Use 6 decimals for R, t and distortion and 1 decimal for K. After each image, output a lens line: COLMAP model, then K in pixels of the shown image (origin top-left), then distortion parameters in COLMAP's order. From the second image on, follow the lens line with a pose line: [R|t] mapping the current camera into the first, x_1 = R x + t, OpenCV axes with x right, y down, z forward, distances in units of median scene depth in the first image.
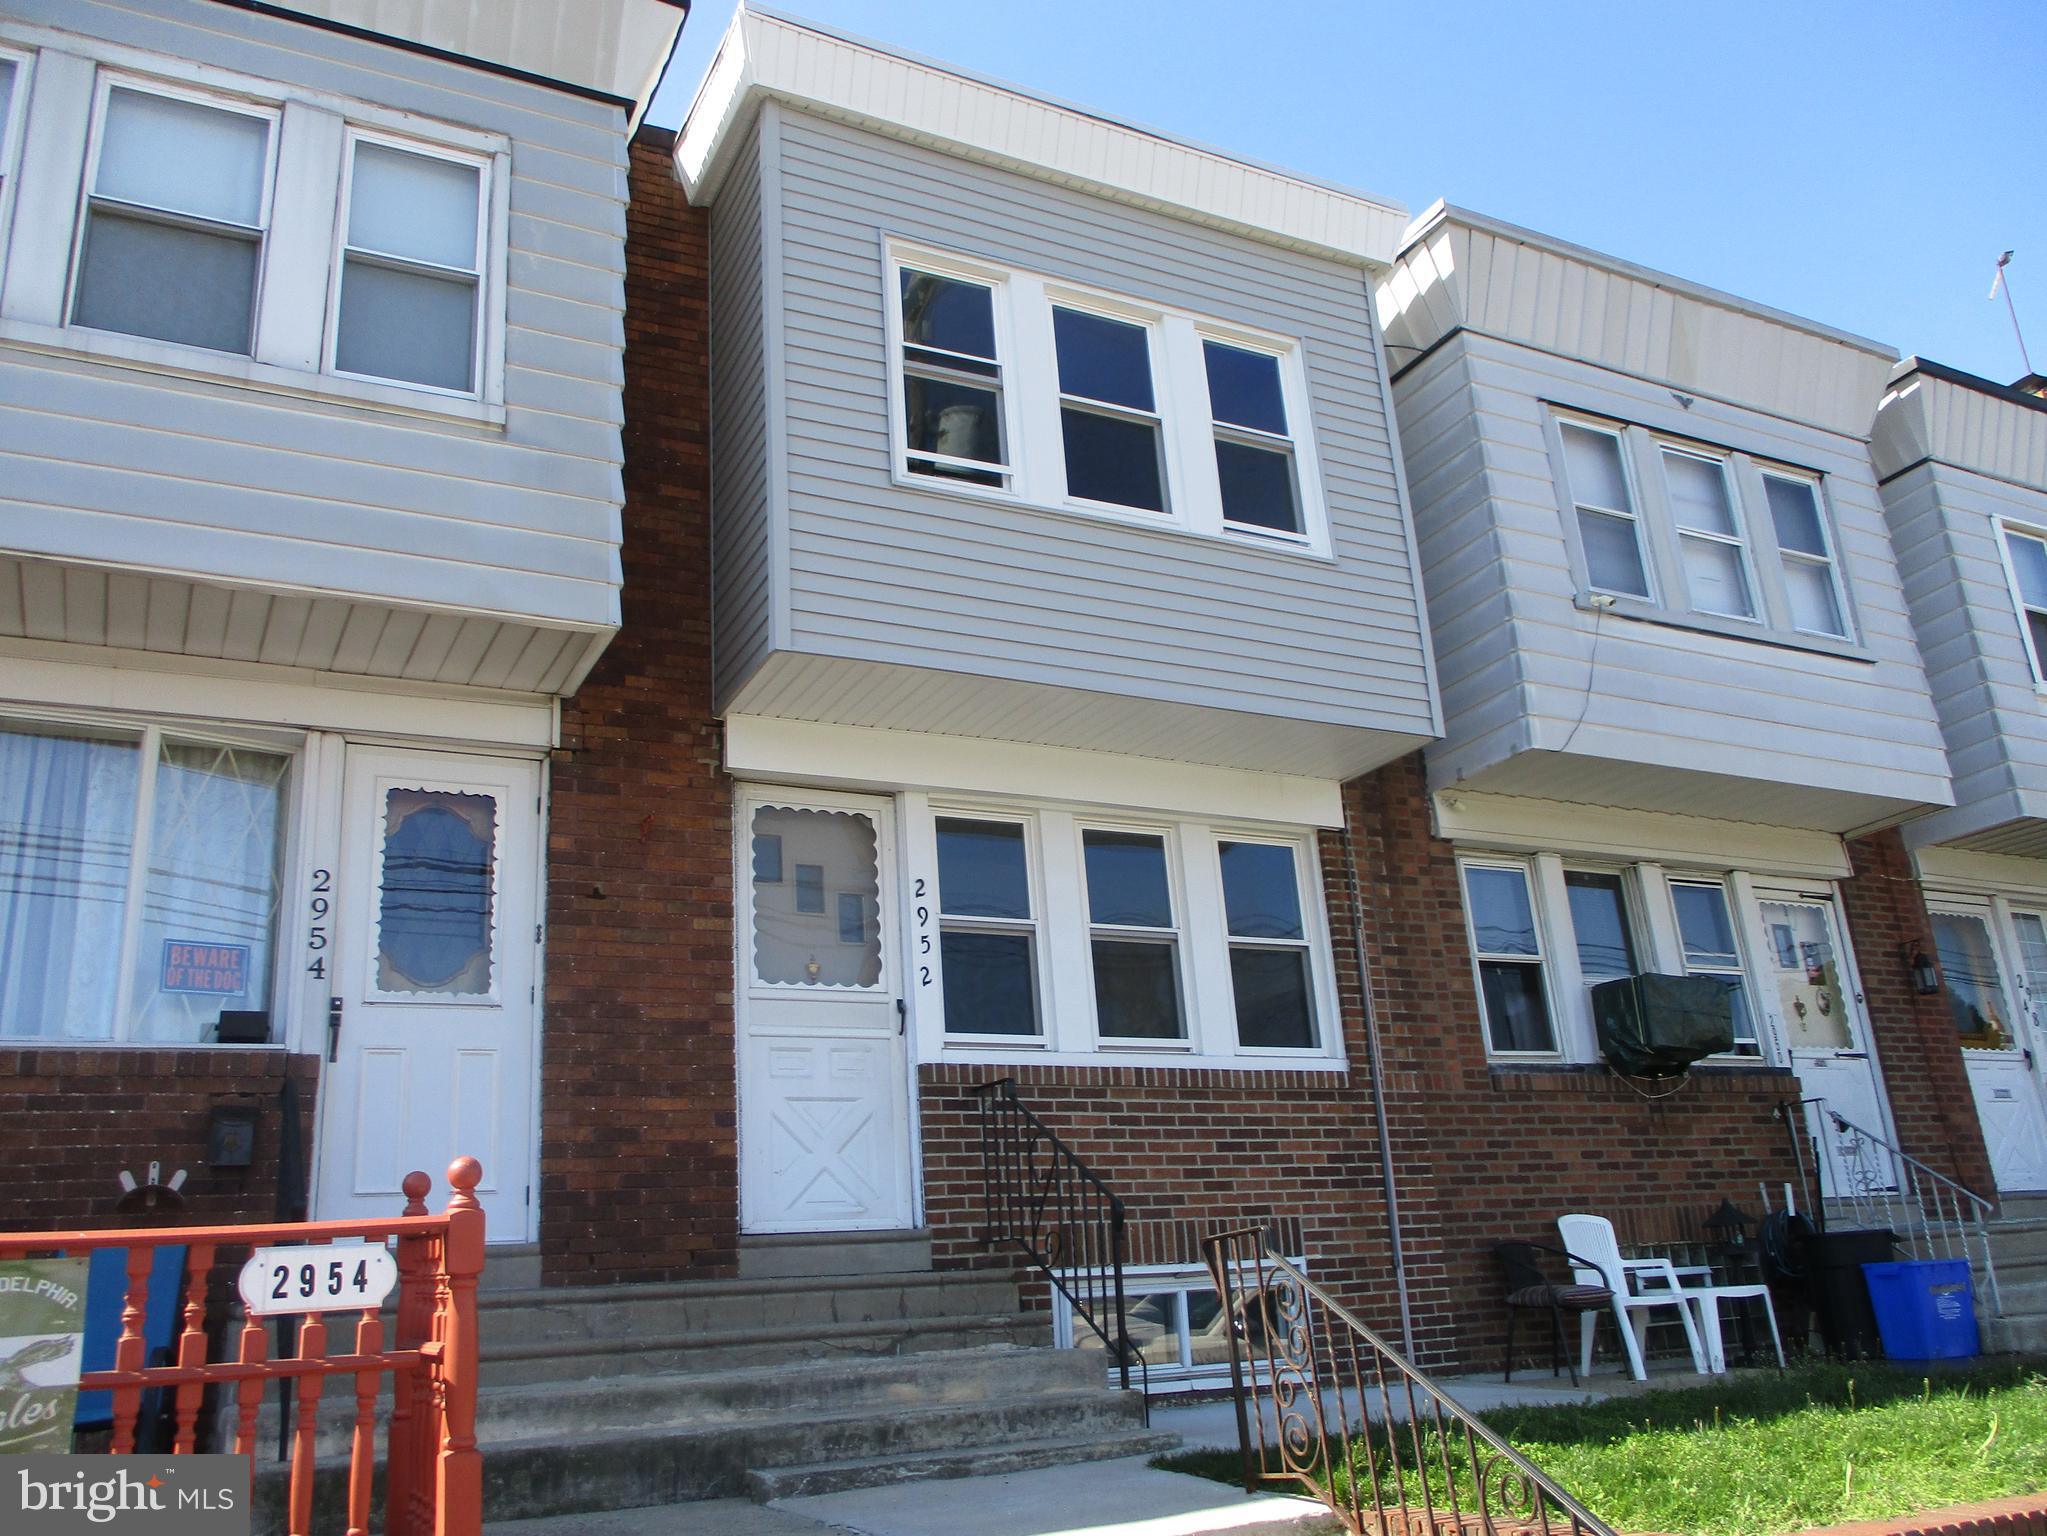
lens RADIAL K [[1715.7, 0, 1025.4], [0, 1715.7, 756.9], [0, 0, 1]] dist [-0.018031, 0.006209]
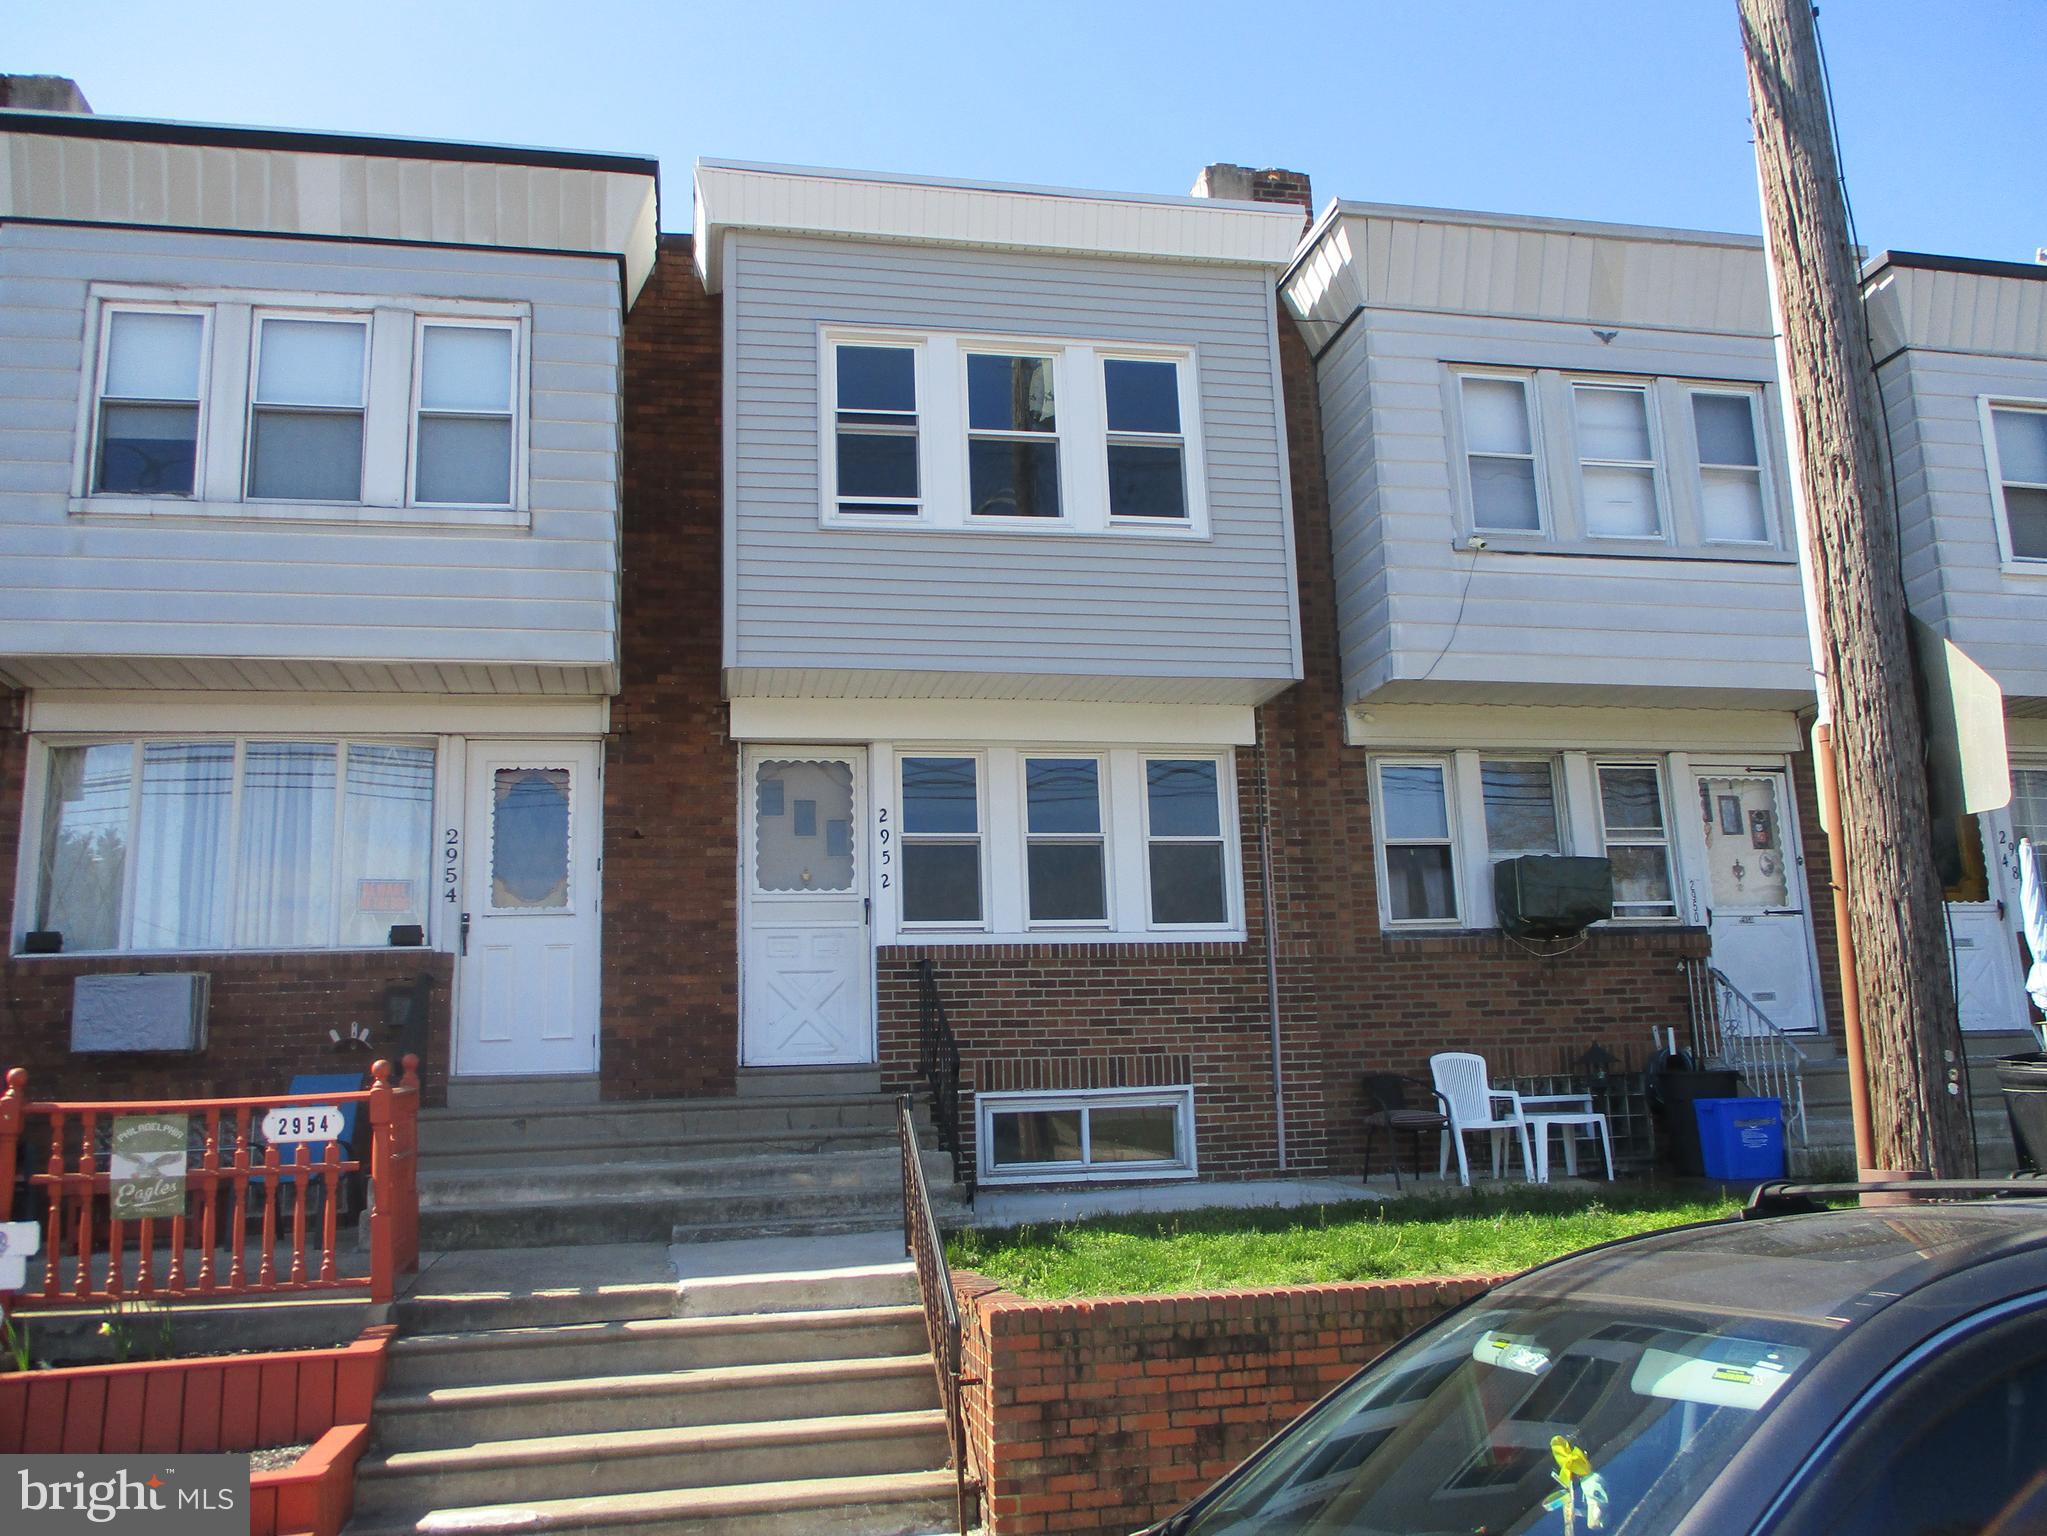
lens RADIAL K [[1720.9, 0, 1024.8], [0, 1720.9, 759.5], [0, 0, 1]] dist [-0.011383, 0.014910]
pose [[0.962816, -0.023449, -0.269137, 0.395710], [0.061326, 0.989189, 0.133204, -0.135378], [0.263104, -0.144757, 0.953846, -0.248589]]
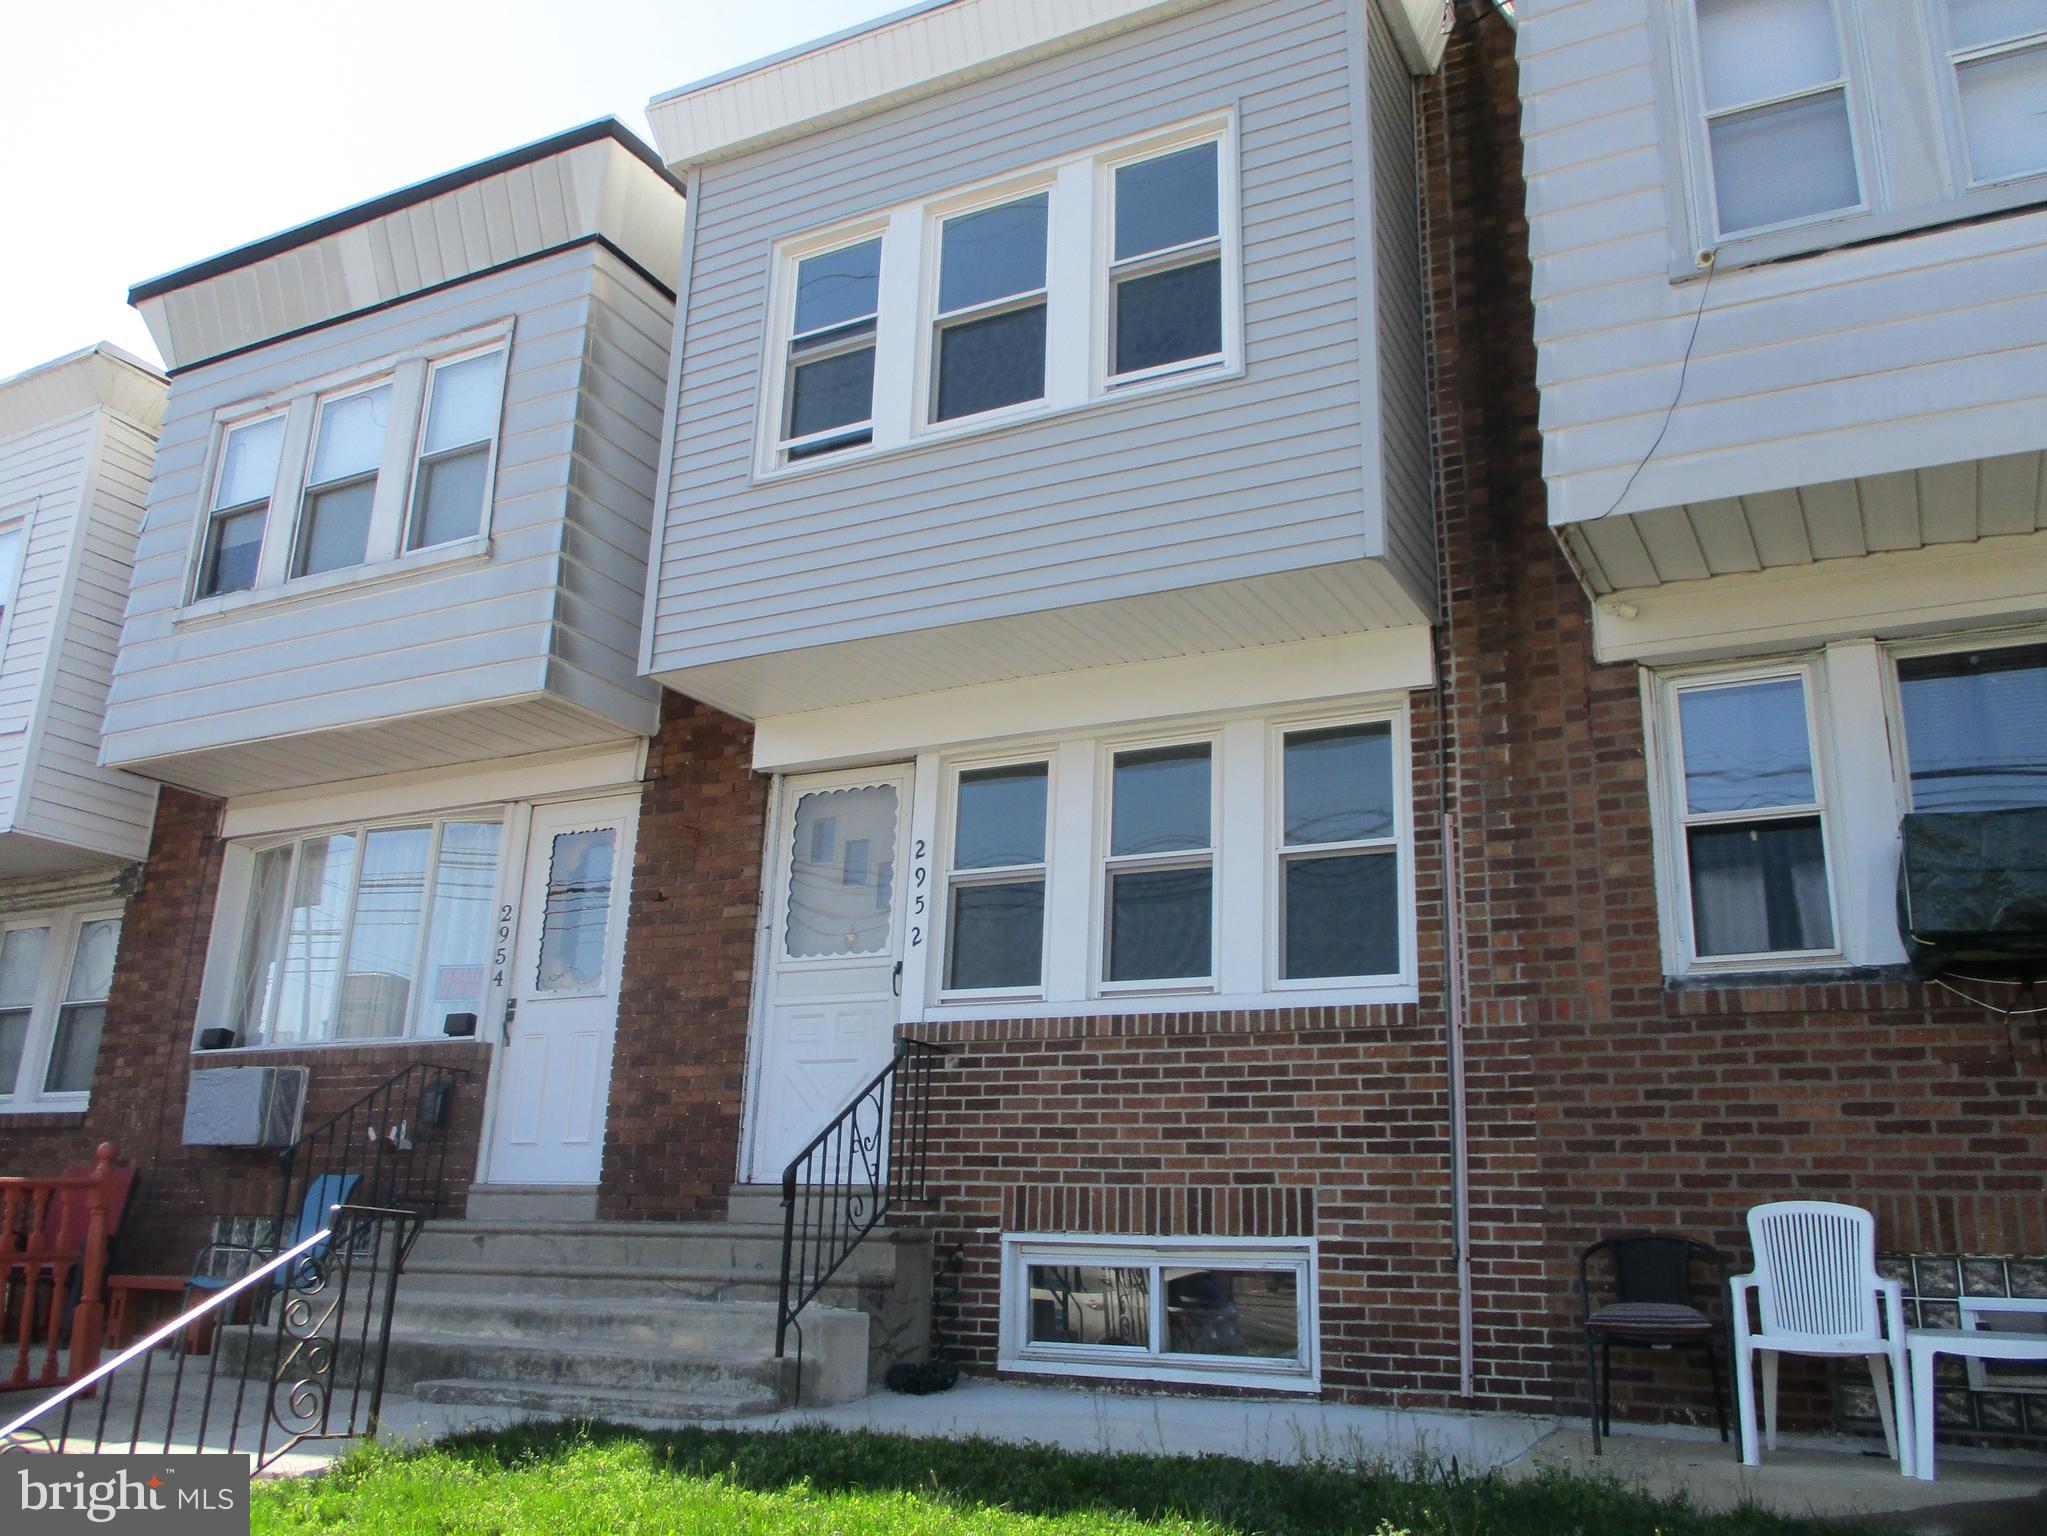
lens RADIAL K [[1720.9, 0, 1024.8], [0, 1720.9, 759.5], [0, 0, 1]] dist [-0.011383, 0.014910]
pose [[0.570060, -0.155619, -0.806731, 0.766695], [0.202367, 0.978243, -0.045706, 0.080205], [0.796291, -0.137201, 0.589149, 0.440458]]
